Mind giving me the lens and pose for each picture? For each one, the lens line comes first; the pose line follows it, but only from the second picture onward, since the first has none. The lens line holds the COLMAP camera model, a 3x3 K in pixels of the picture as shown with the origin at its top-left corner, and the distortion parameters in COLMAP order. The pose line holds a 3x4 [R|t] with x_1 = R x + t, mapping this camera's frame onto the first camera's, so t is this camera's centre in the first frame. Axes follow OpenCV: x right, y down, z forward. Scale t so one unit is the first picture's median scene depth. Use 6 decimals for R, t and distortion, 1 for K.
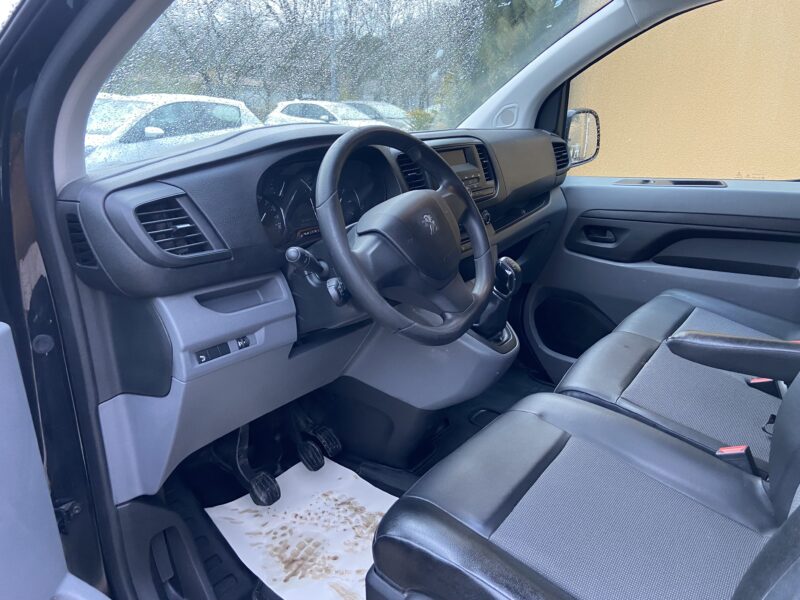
lens RADIAL K [[603.2, 0, 407.4], [0, 603.2, 300.4], [0, 0, 1]] dist [0.089779, -0.103162]
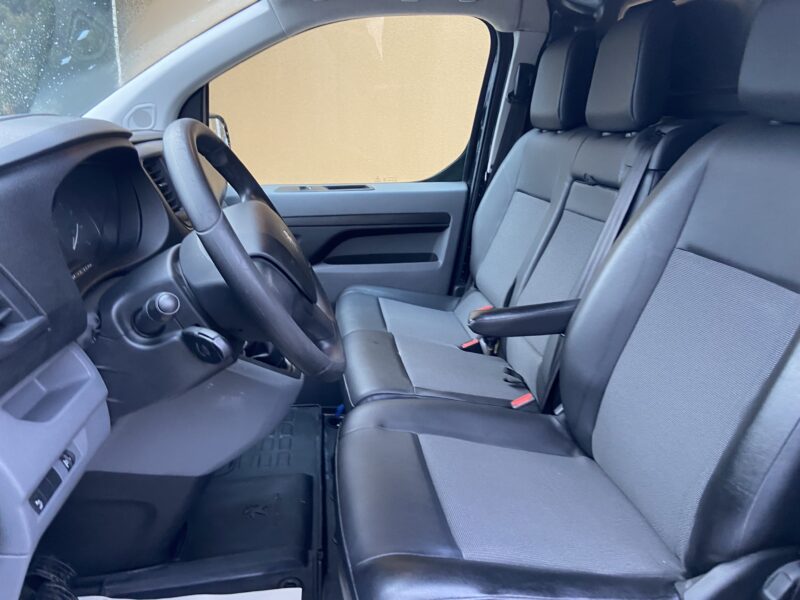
lens RADIAL K [[603.2, 0, 413.8], [0, 603.2, 304.8], [0, 0, 1]] dist [0.089779, -0.103162]
pose [[0.700879, -0.178832, 0.690499, -0.250903], [0.186734, 0.980301, 0.064346, -0.035588], [-0.688404, 0.083841, 0.720466, 0.167785]]
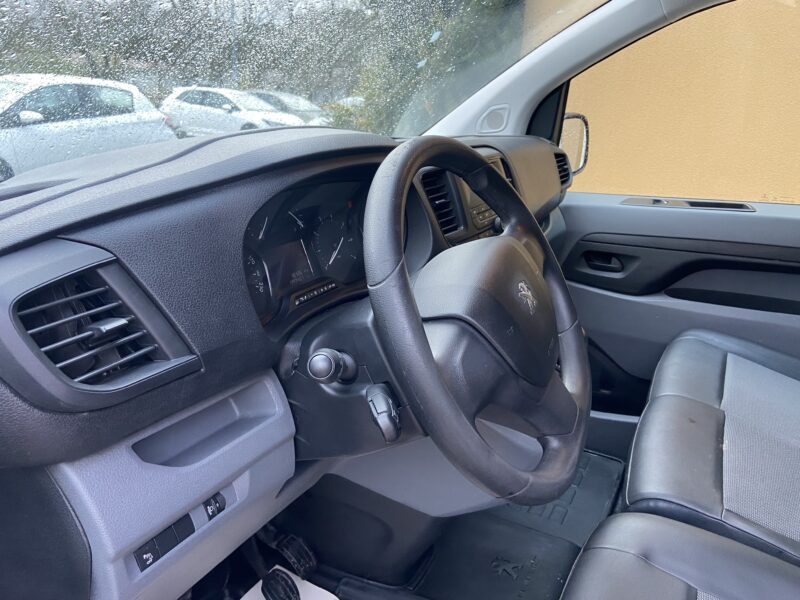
lens RADIAL K [[603.2, 0, 404.5], [0, 603.2, 296.1], [0, 0, 1]] dist [0.089779, -0.103162]
pose [[0.987972, -0.008706, 0.154385, -0.105822], [0.008405, 0.999961, 0.002602, -0.075272], [-0.154401, -0.001274, 0.988007, 0.233331]]
